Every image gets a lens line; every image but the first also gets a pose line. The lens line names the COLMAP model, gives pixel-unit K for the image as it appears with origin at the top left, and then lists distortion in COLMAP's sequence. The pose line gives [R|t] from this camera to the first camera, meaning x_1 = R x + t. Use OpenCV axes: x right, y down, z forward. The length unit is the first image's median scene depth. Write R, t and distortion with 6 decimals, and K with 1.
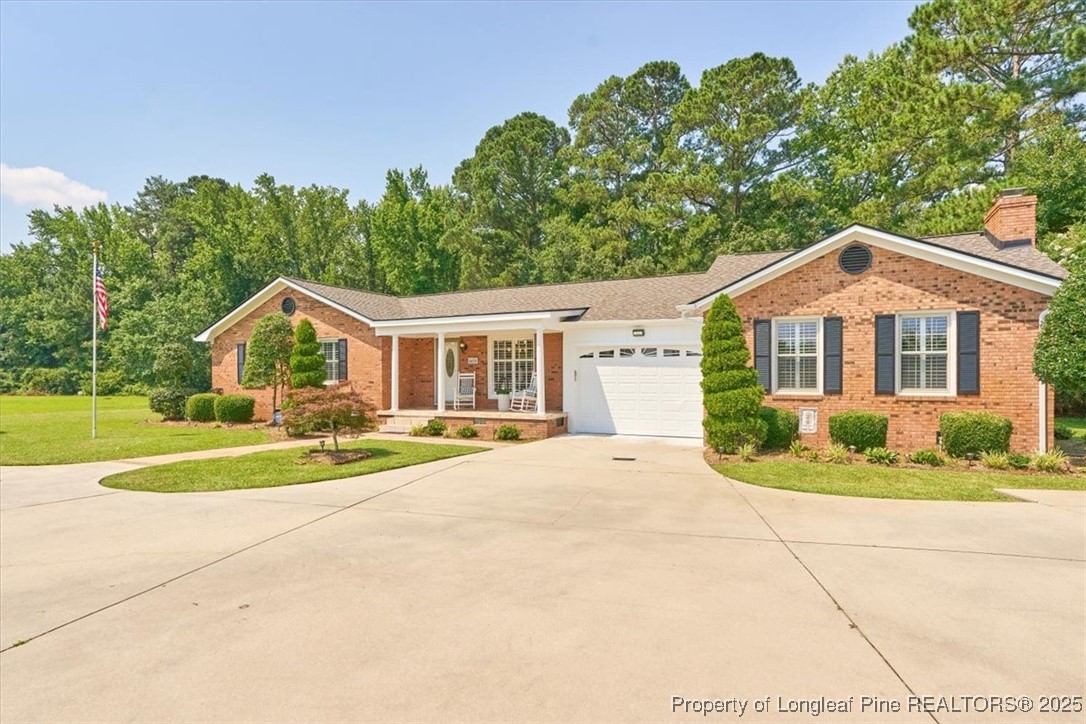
lens RADIAL K [[585.7, 0, 547.6], [0, 585.7, 384.3], [0, 0, 1]] dist [-0.004748, -0.000467]
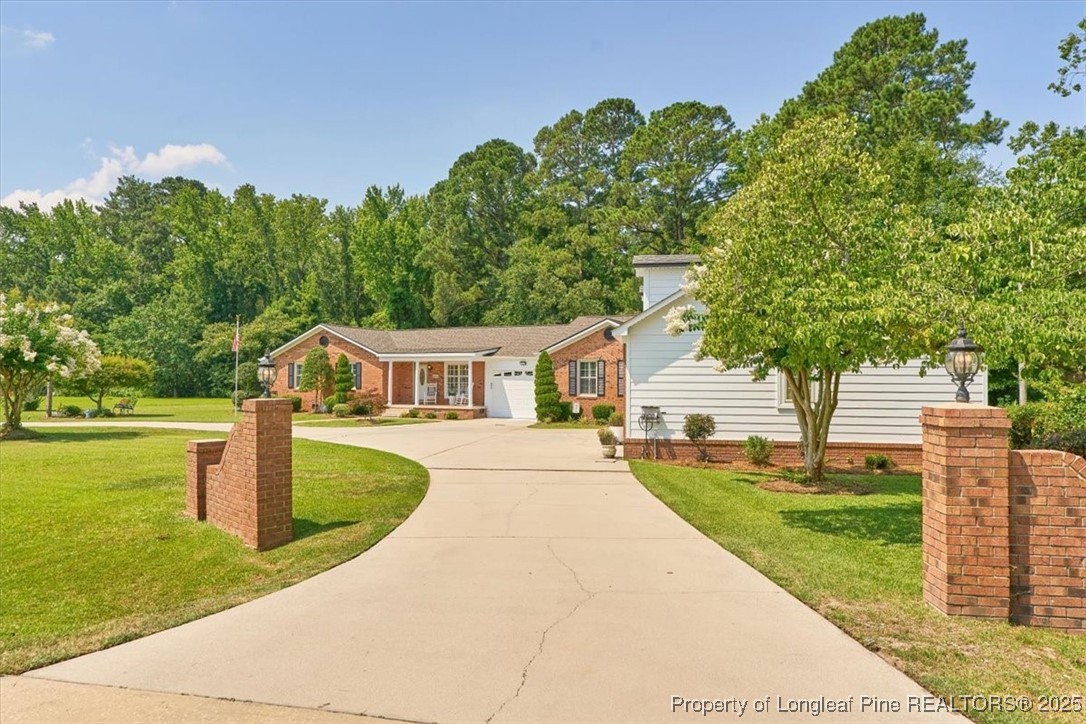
lens RADIAL K [[732.5, 0, 543.0], [0, 732.5, 362.0], [0, 0, 1]] dist [0.034076, 0.000434]
pose [[0.999959, 0.007682, -0.004752, 0.069727], [-0.007842, 0.999366, -0.034725, -0.003412], [0.004483, 0.034761, 0.999386, -0.405290]]
